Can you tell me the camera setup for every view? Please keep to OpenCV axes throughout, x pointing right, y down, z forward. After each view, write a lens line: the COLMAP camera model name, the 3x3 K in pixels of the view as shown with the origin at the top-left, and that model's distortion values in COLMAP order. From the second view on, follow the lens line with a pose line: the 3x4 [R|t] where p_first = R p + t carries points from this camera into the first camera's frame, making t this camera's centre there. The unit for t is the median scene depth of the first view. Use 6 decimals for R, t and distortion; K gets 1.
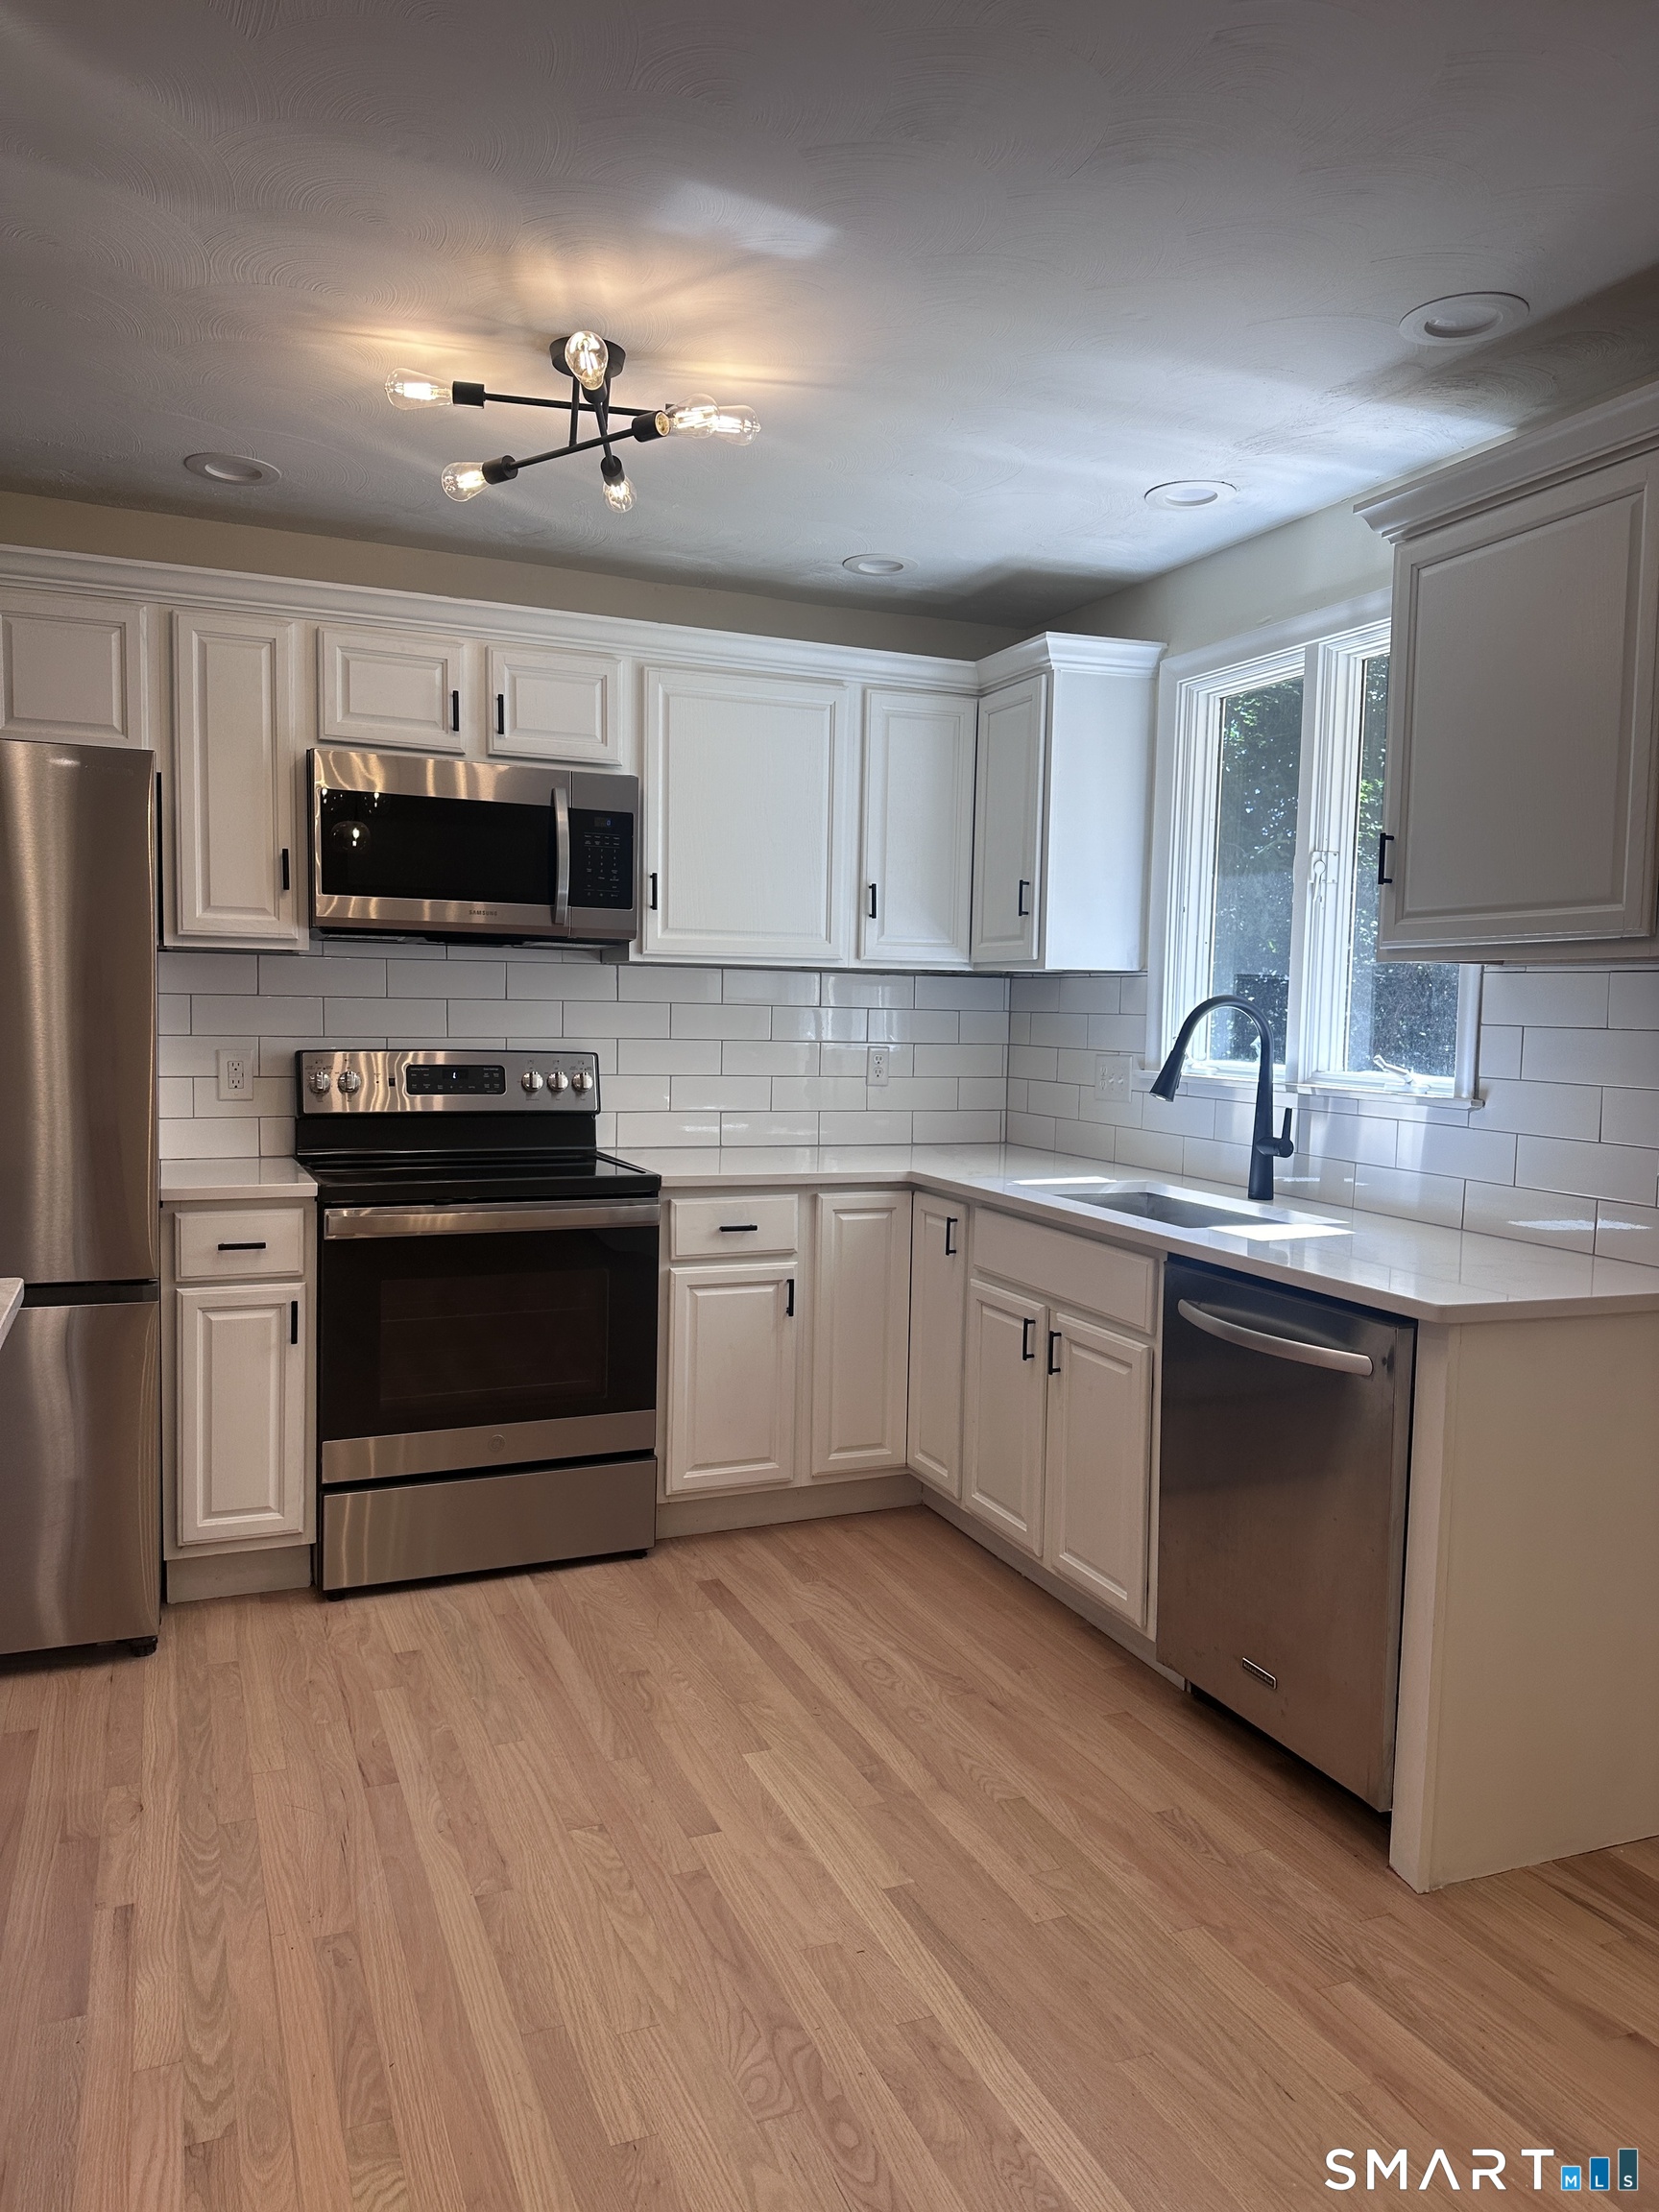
lens RADIAL K [[1554.4, 0, 797.2], [0, 1554.4, 1097.1], [0, 0, 1]] dist [0.113904, -0.144460]
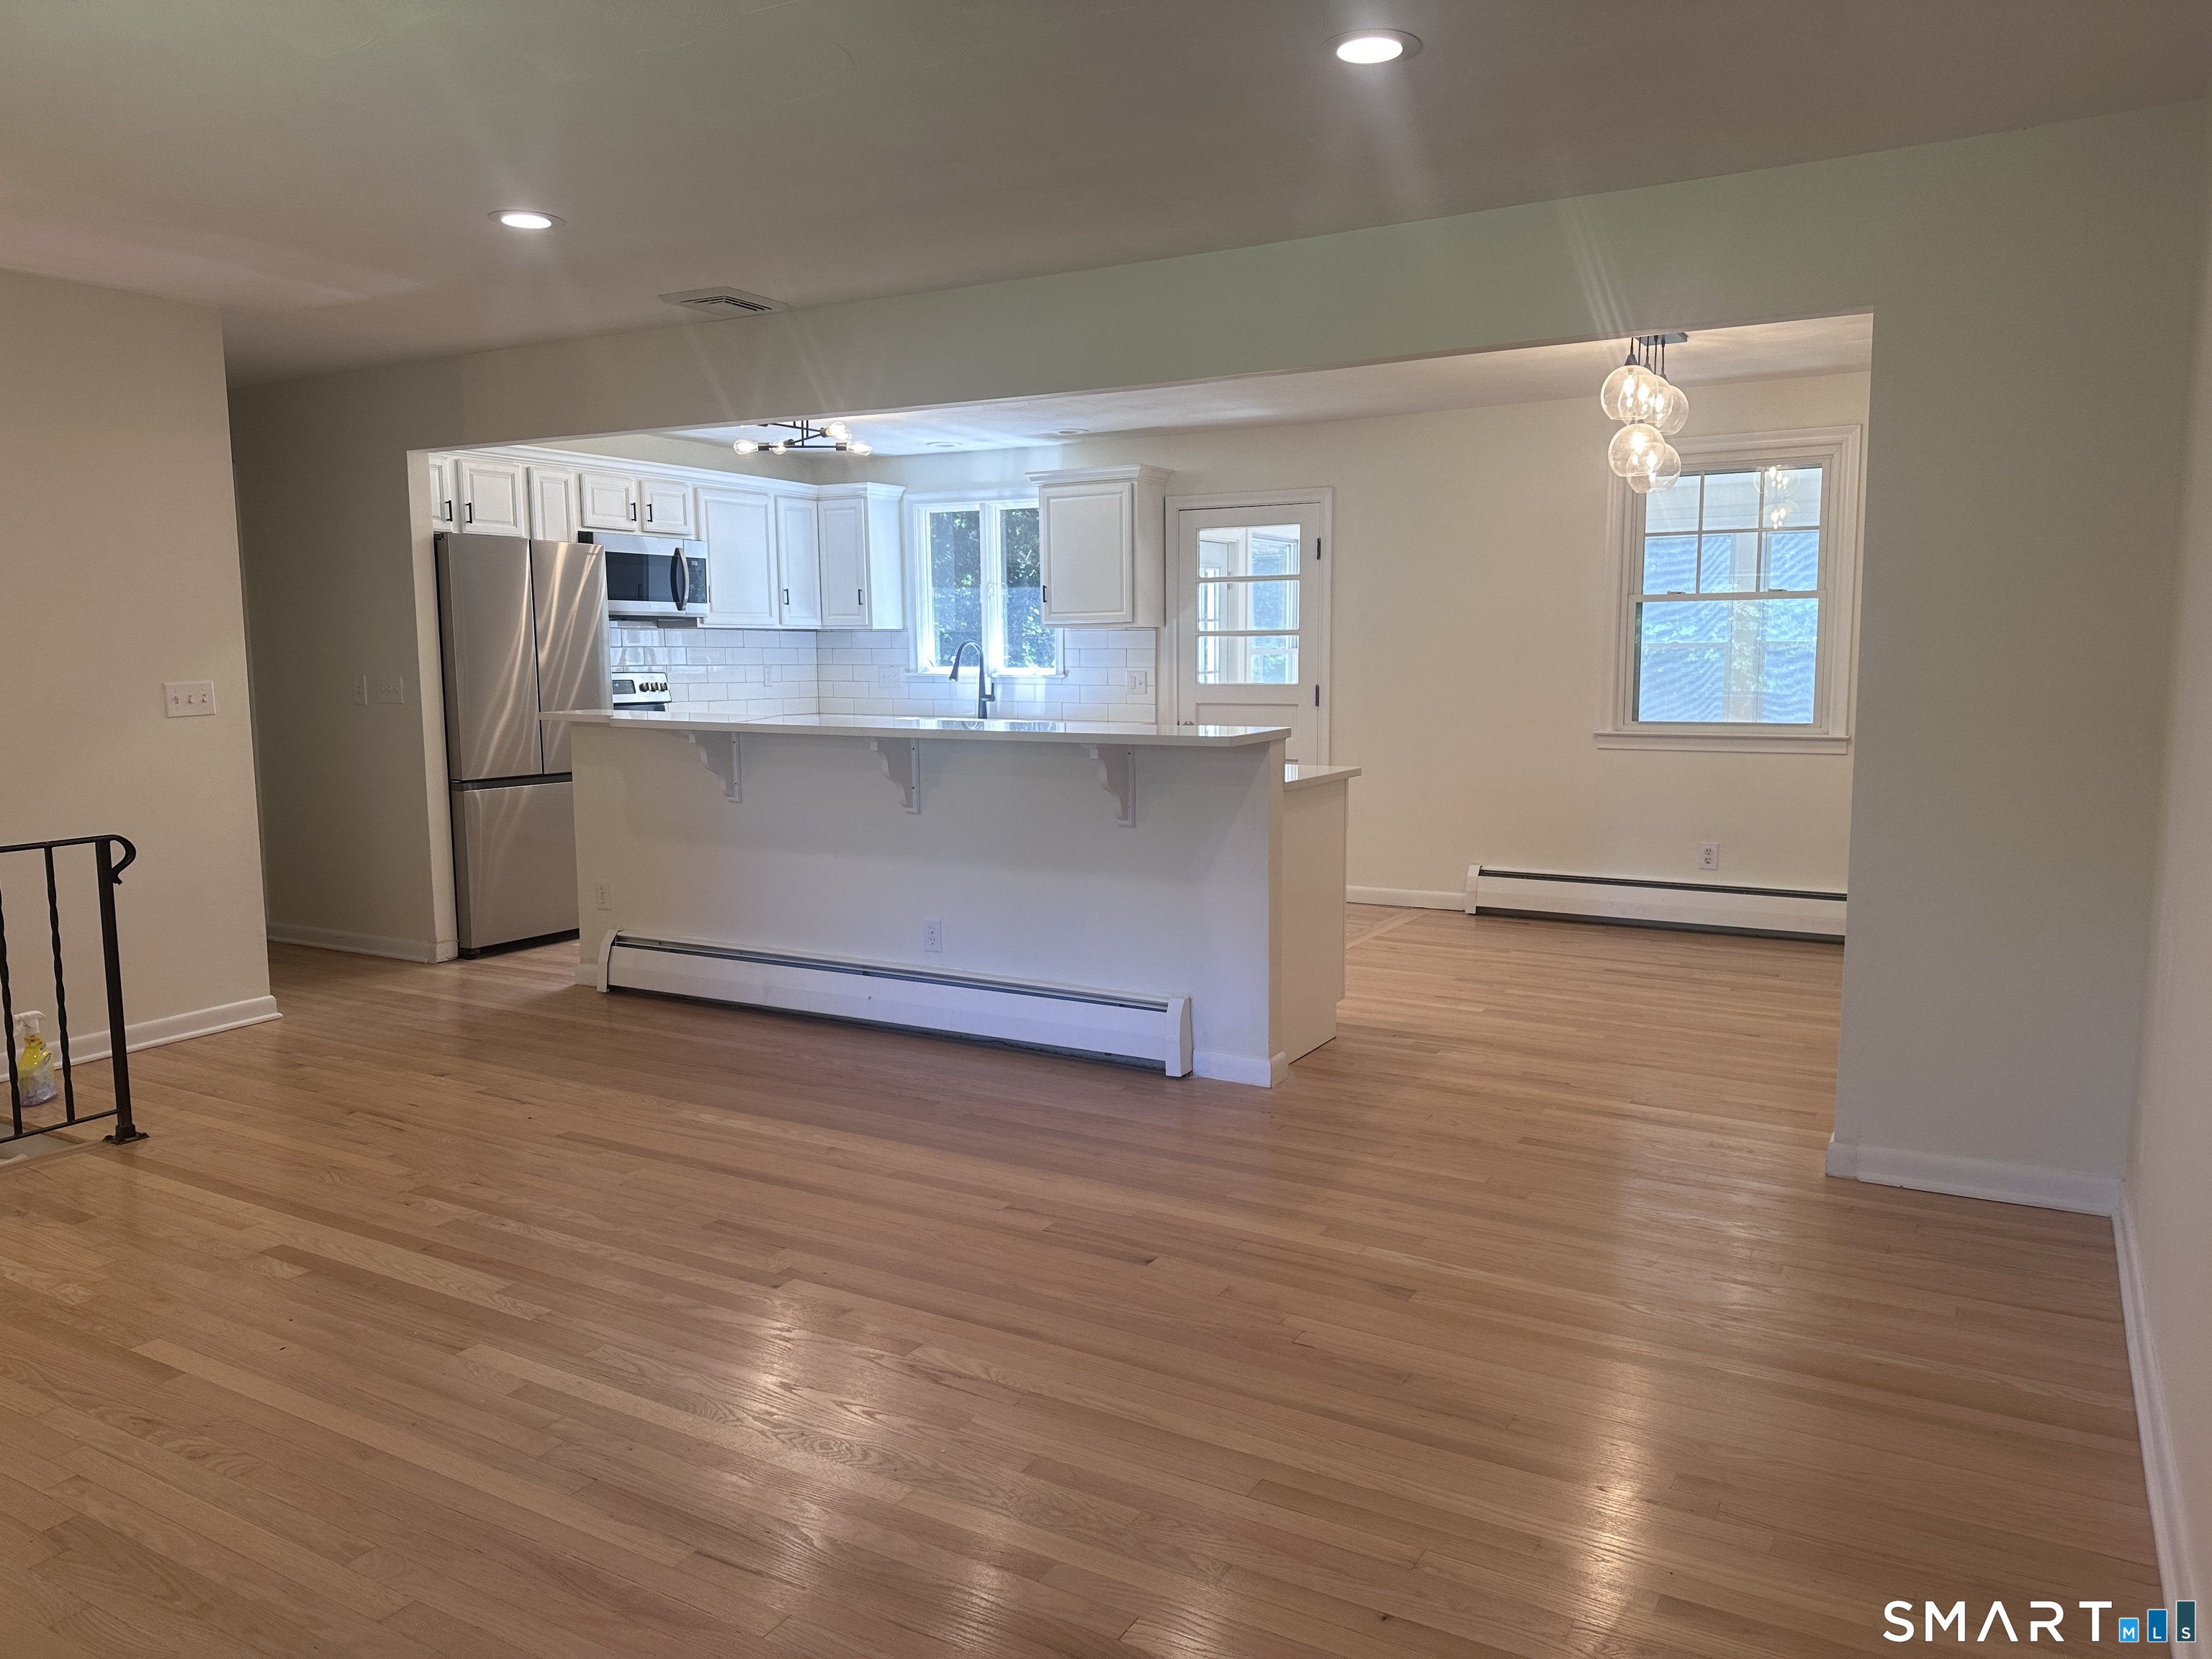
lens RADIAL K [[1554.4, 0, 1106.0], [0, 1554.4, 829.5], [0, 0, 1]] dist [0.113904, -0.144460]
pose [[0.788628, -0.095225, 0.607453, -1.066289], [0.056600, 0.994983, 0.082493, 0.044232], [-0.612260, -0.030674, 0.790061, -1.105929]]
